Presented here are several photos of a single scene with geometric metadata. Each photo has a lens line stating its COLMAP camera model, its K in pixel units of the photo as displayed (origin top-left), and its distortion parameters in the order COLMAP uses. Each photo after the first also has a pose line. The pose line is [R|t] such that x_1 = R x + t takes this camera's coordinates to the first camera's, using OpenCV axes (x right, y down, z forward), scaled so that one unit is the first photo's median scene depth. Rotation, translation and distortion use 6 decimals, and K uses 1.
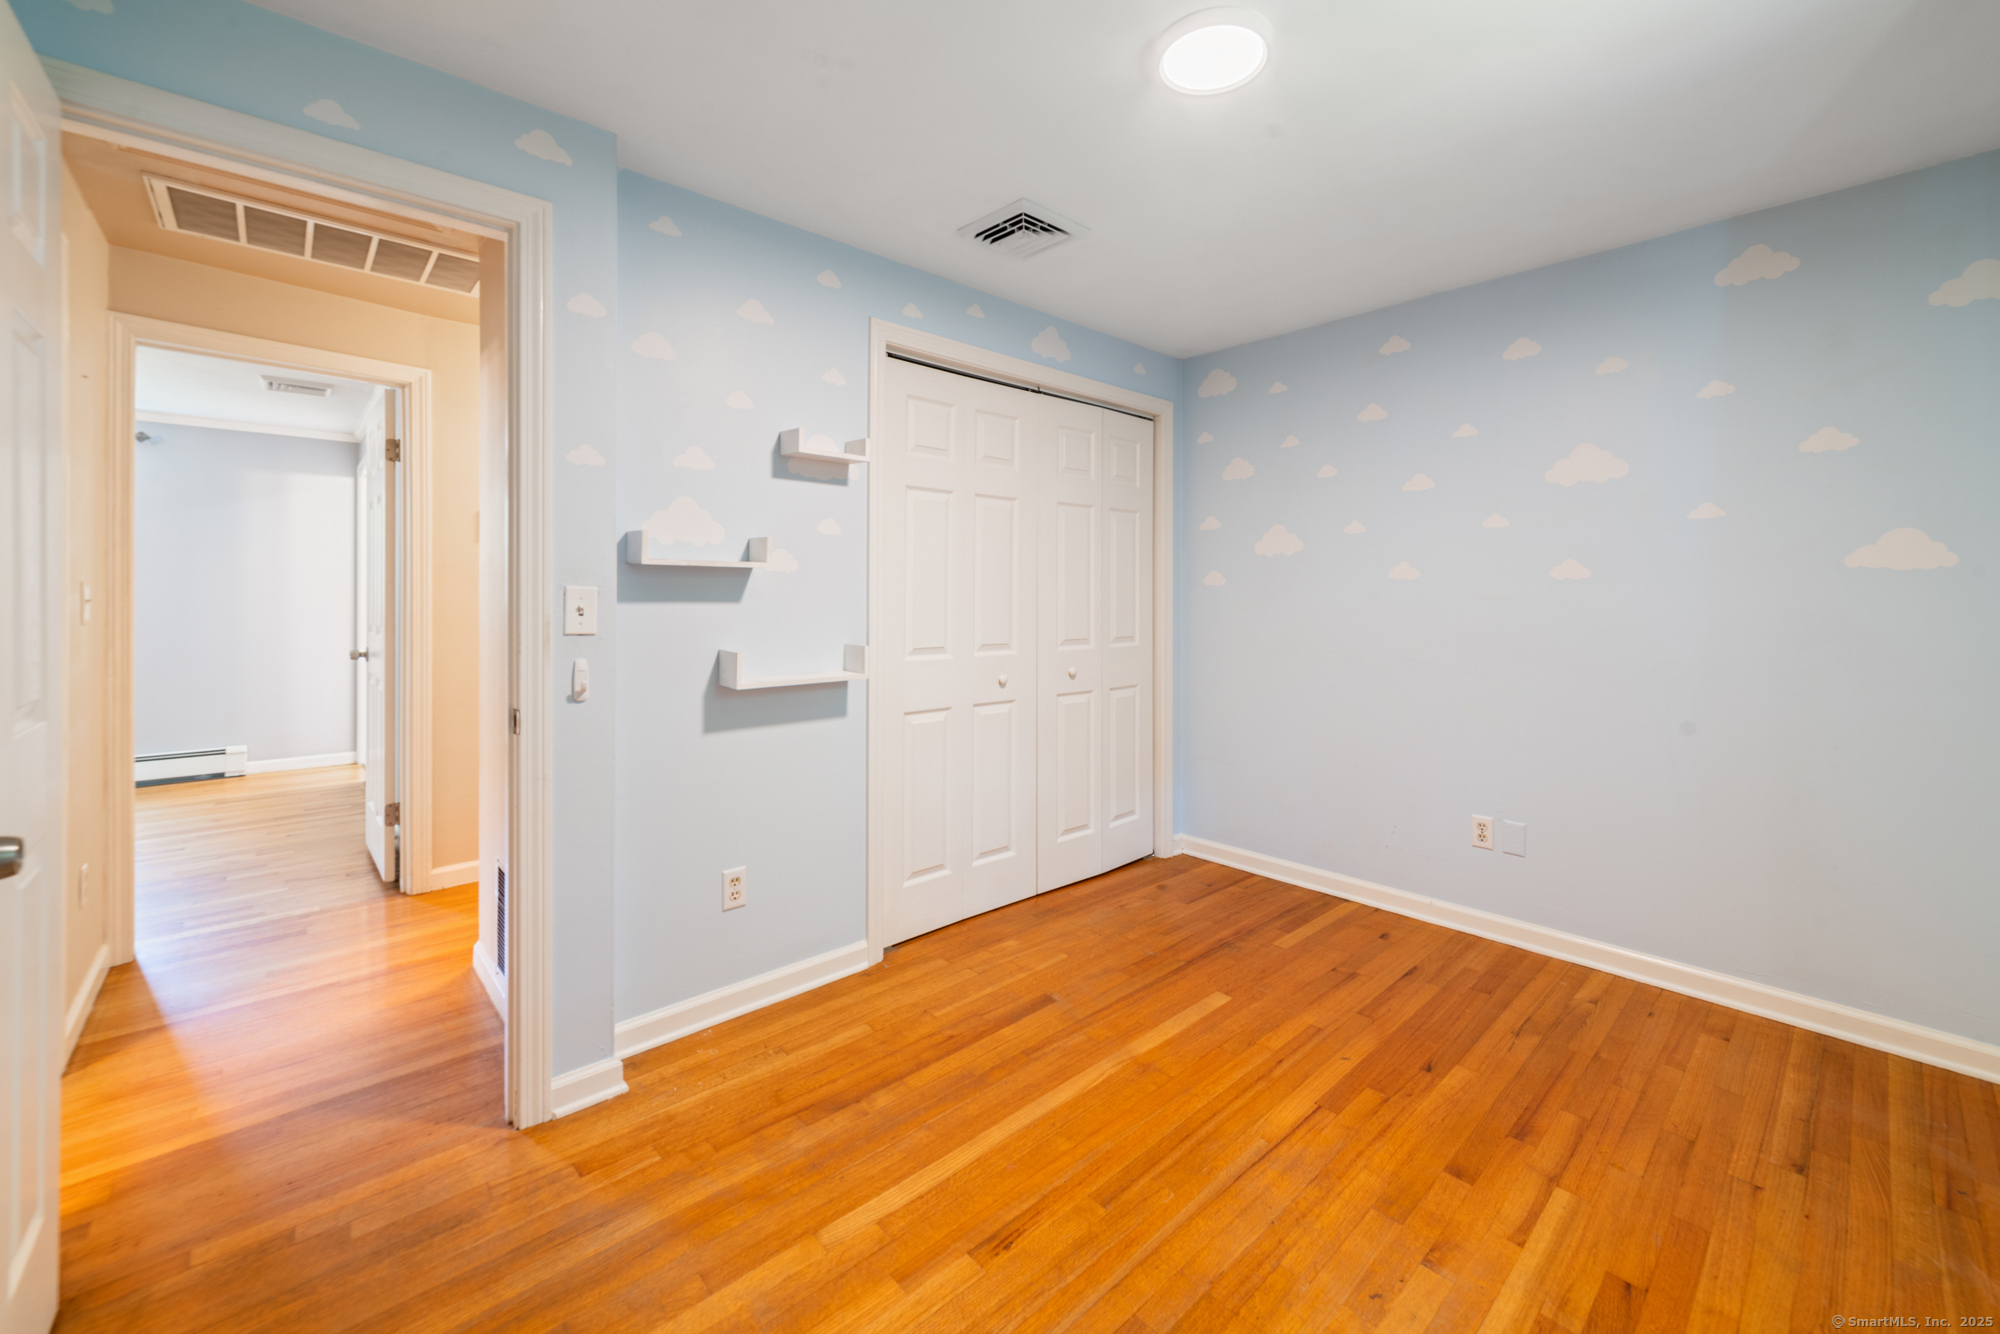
lens RADIAL K [[802.7, 0, 1003.1], [0, 802.7, 604.3], [0, 0, 1]] dist [-0.001945, 0.000103]
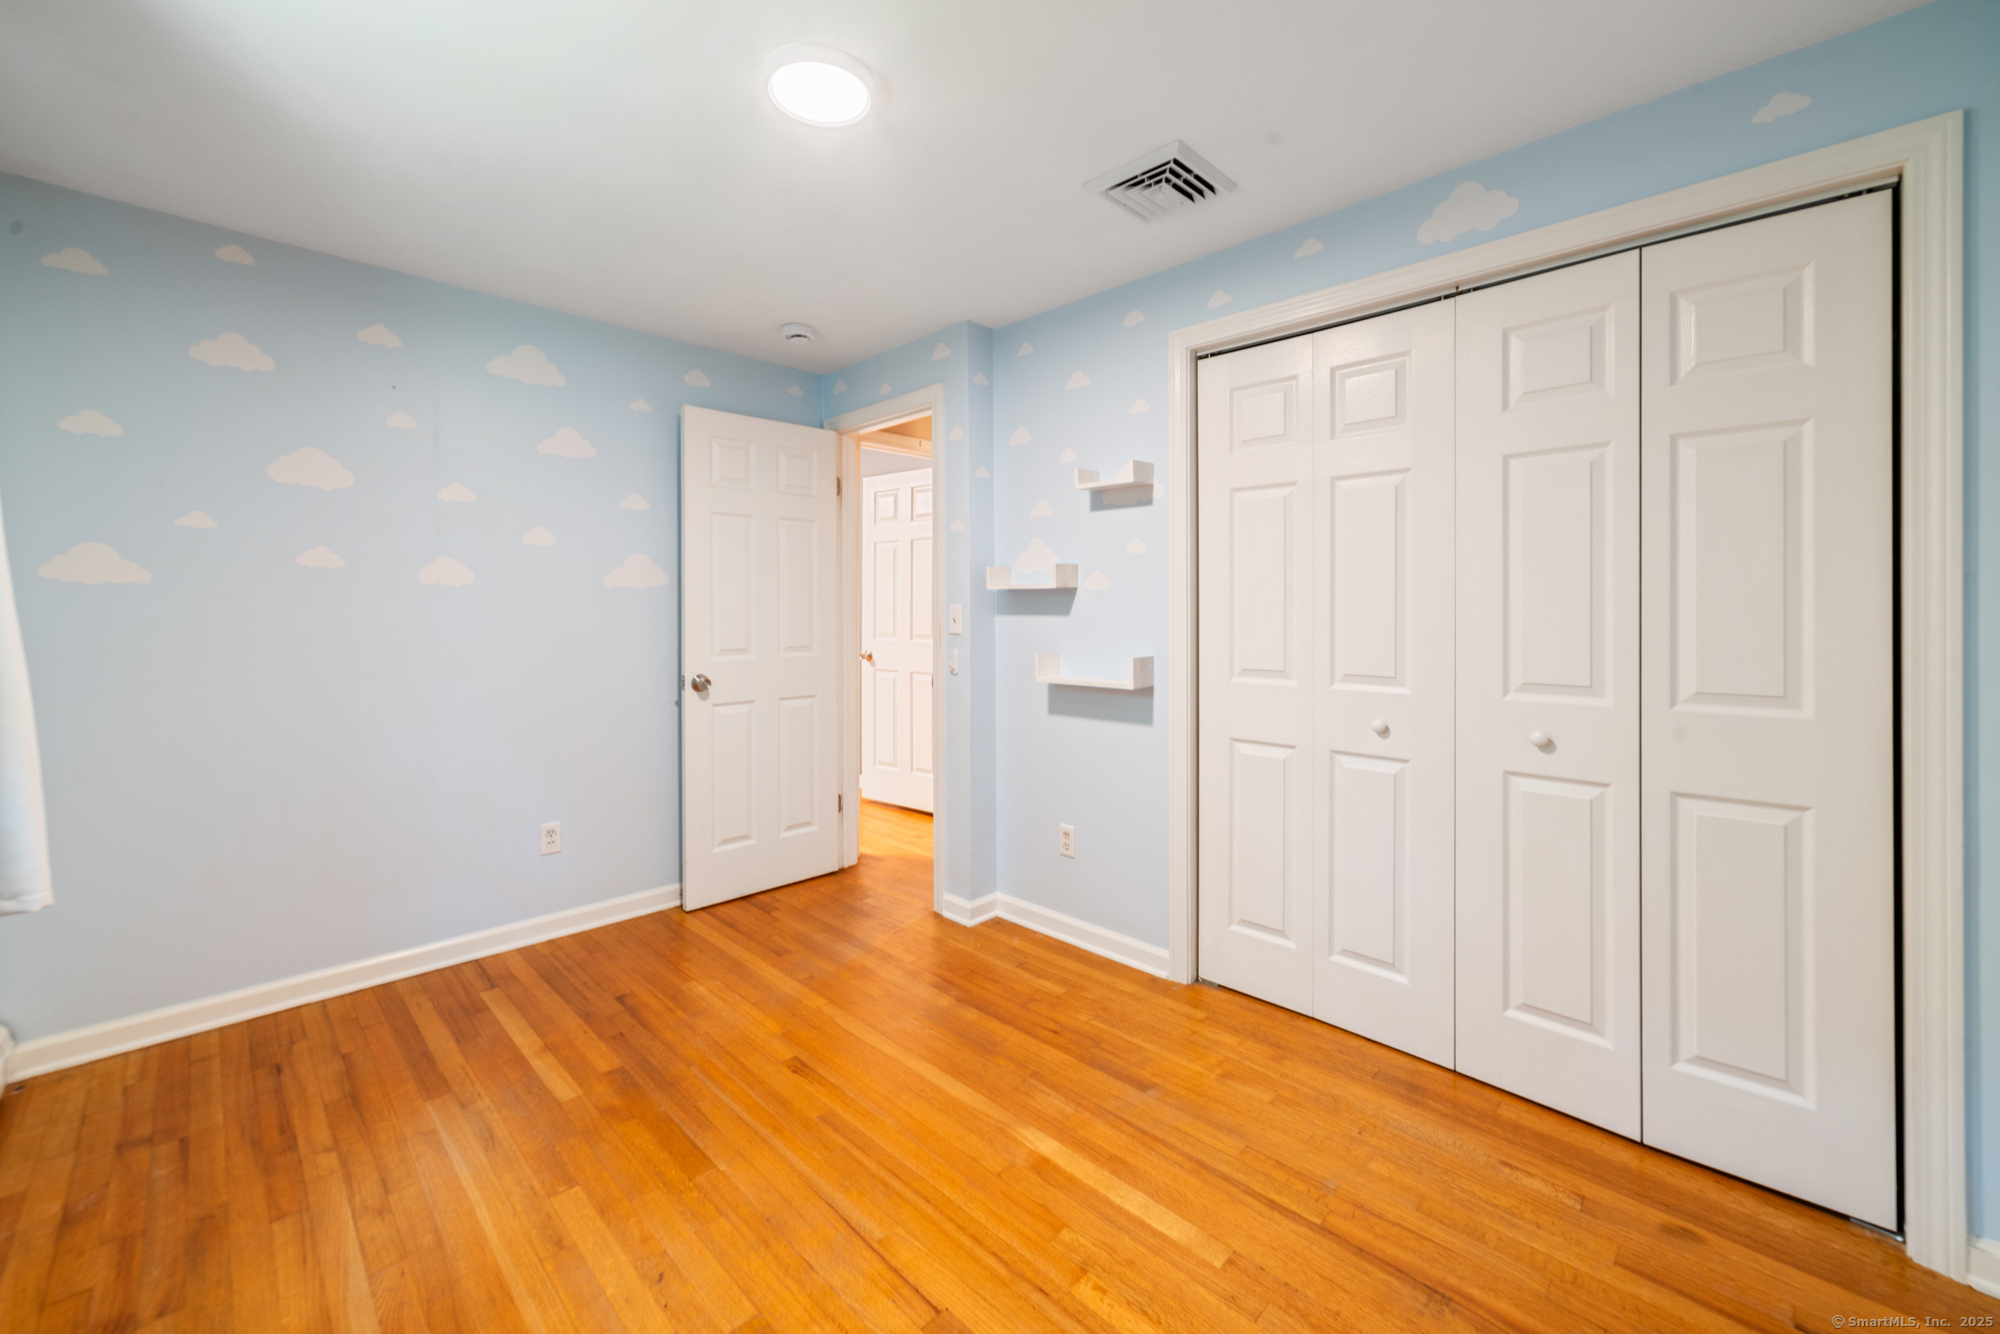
lens RADIAL K [[786.9, 0, 999.2], [0, 786.9, 615.5], [0, 0, 1]] dist [0.000203, 0.000379]
pose [[0.053412, 0.006465, -0.998552, 0.831127], [-0.007953, 0.999950, 0.006049, -0.008398], [0.998541, 0.007618, 0.053461, 0.758018]]
